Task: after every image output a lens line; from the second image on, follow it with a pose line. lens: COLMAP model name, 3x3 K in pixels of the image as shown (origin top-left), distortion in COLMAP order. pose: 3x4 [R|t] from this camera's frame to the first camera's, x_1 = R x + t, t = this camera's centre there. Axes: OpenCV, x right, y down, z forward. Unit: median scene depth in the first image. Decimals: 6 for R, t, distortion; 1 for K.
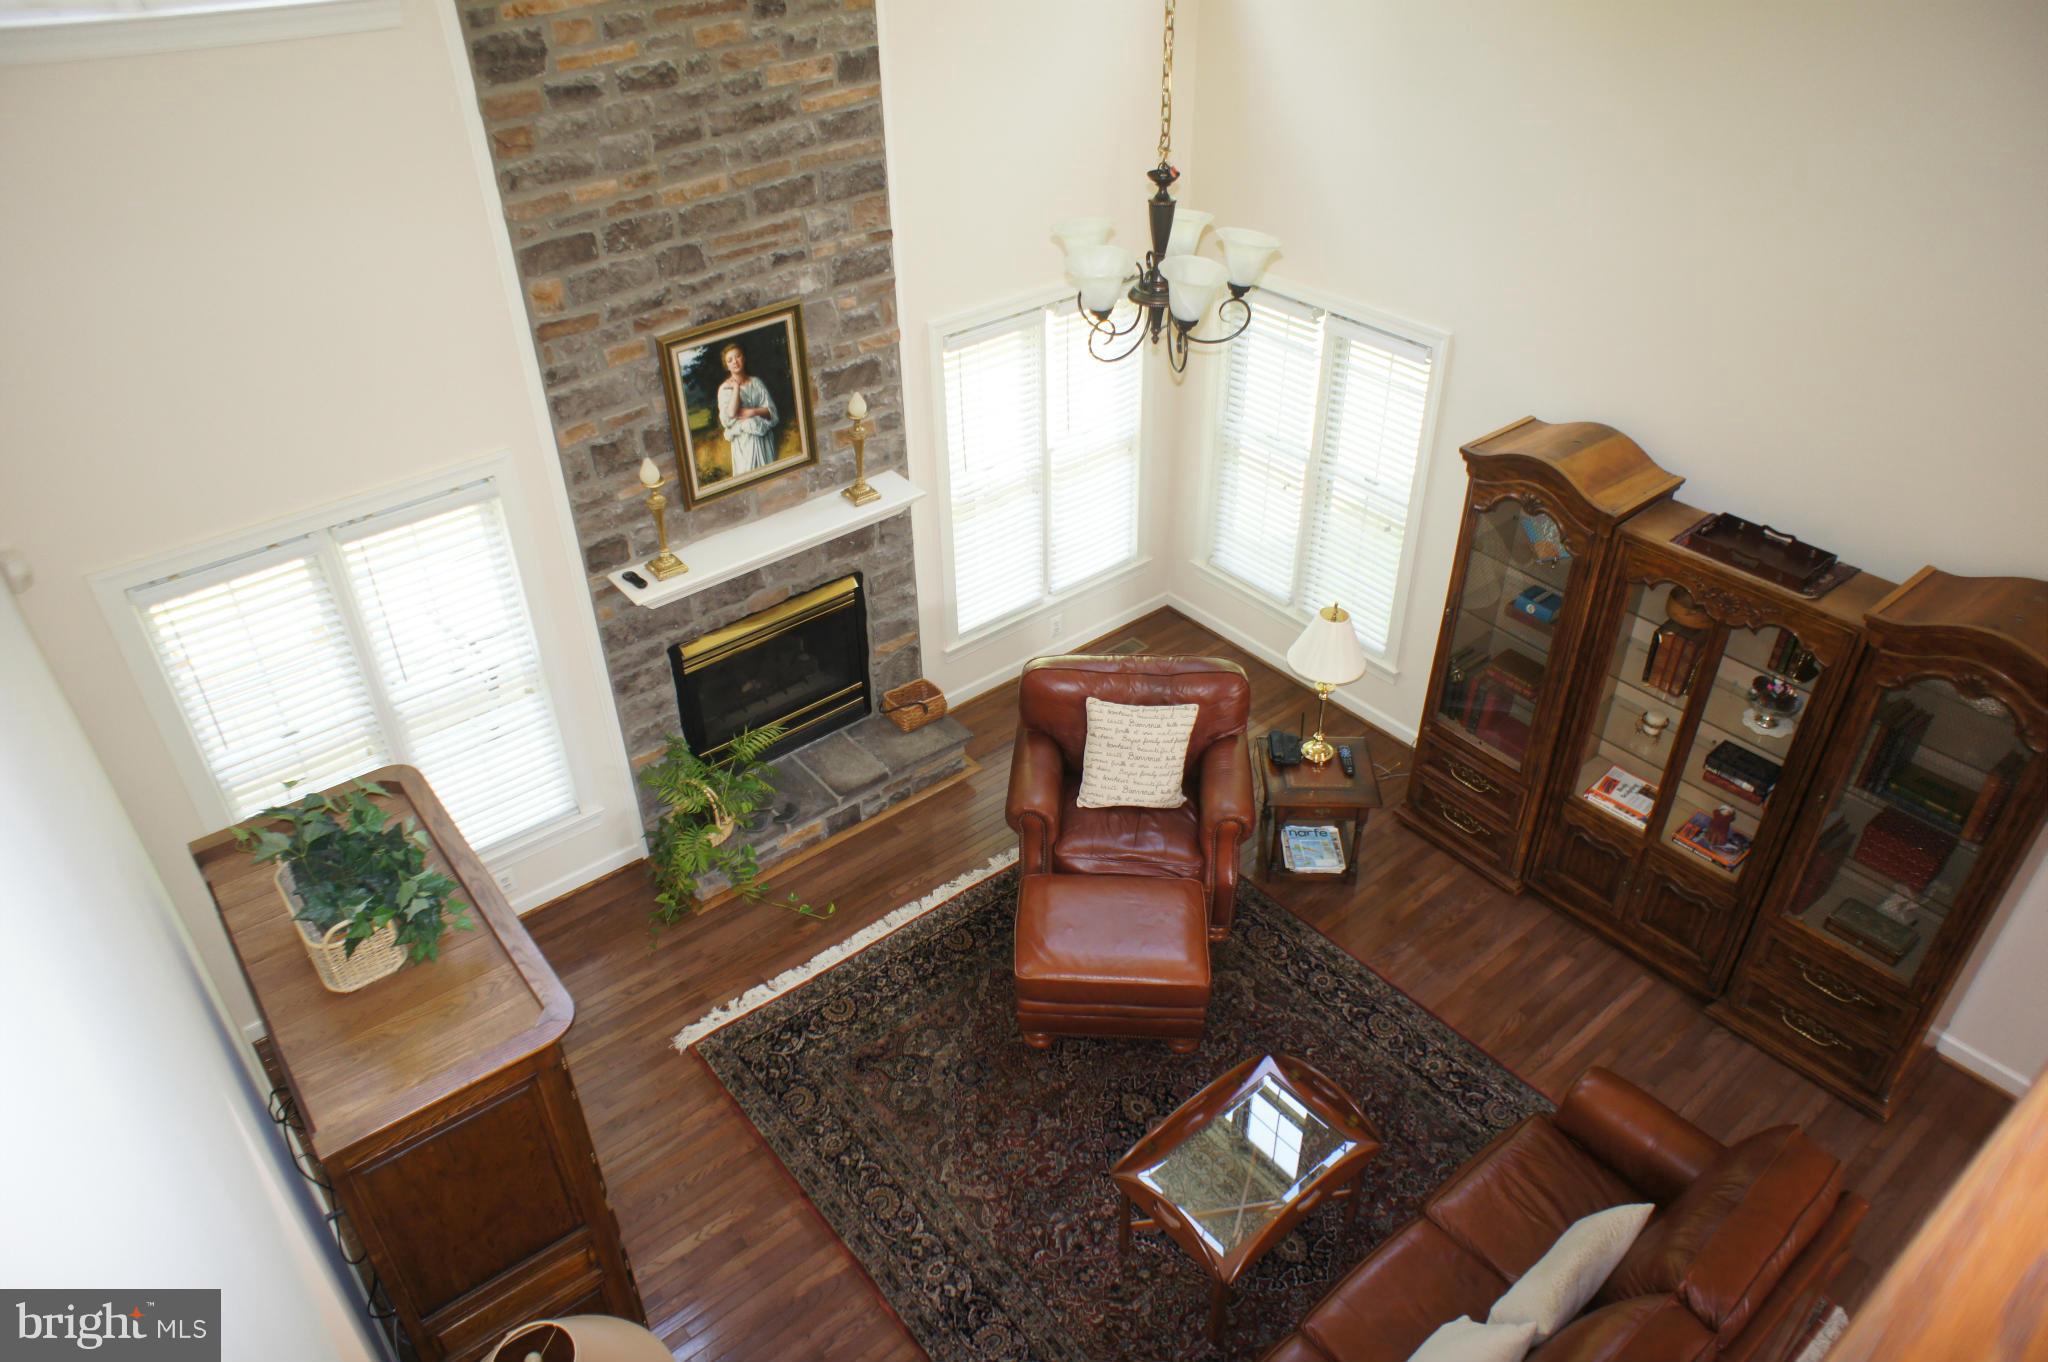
lens RADIAL K [[1381.3, 0, 1019.4], [0, 1381.3, 677.5], [0, 0, 1]] dist [-0.051671, 0.077429]
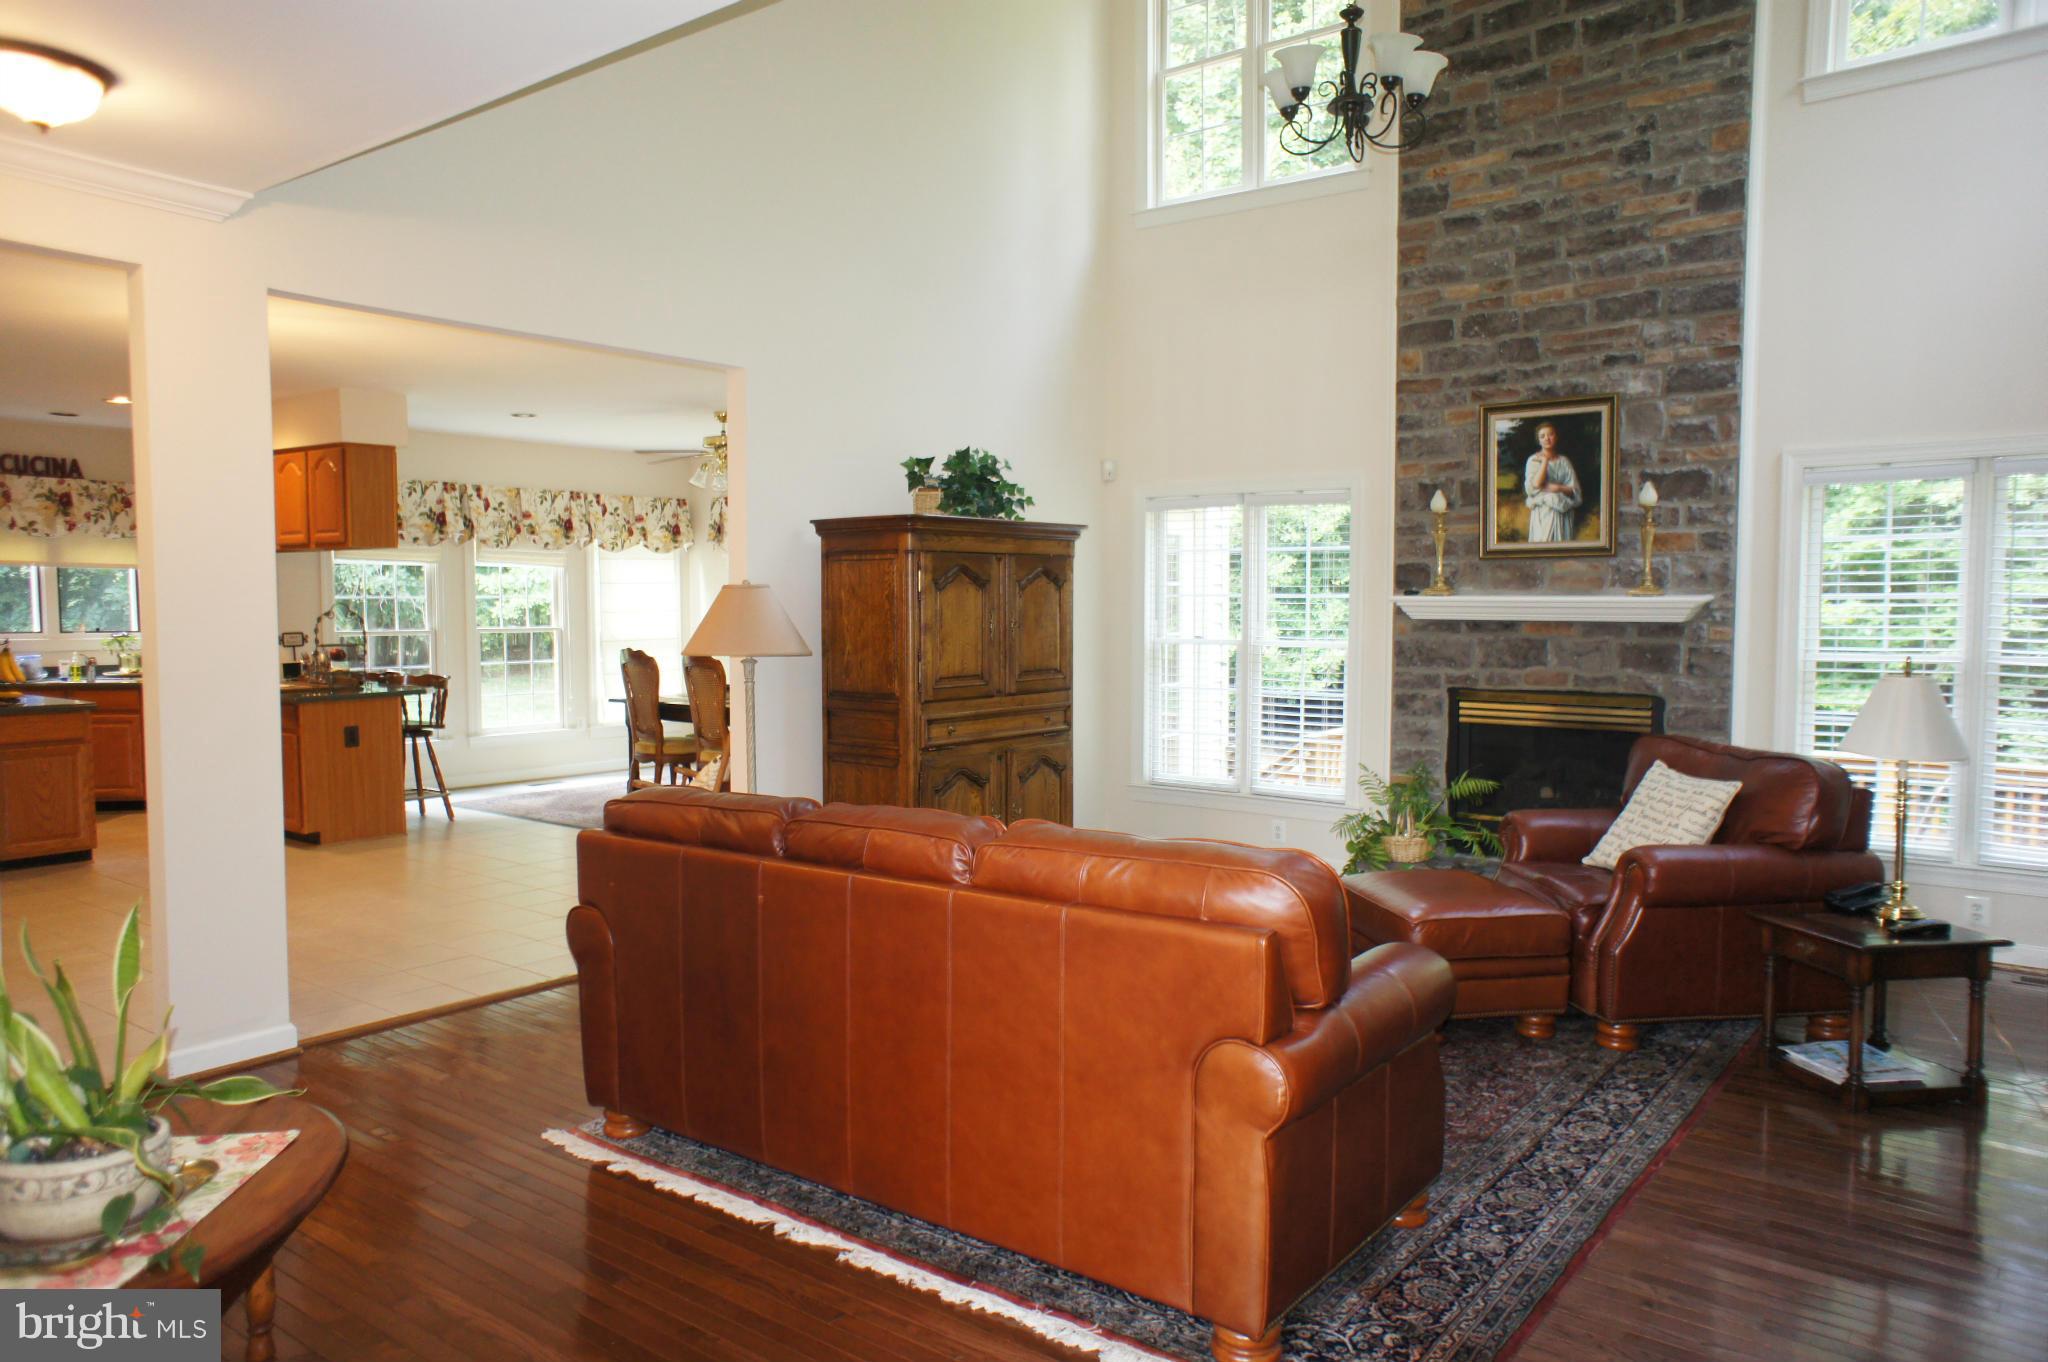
lens RADIAL K [[1381.3, 0, 1025.7], [0, 1381.3, 694.3], [0, 0, 1]] dist [-0.051671, 0.077429]
pose [[0.224462, 0.080938, -0.971116, 0.889824], [-0.566169, 0.821927, -0.062359, 0.289894], [0.793139, 0.563813, 0.230316, 0.513334]]
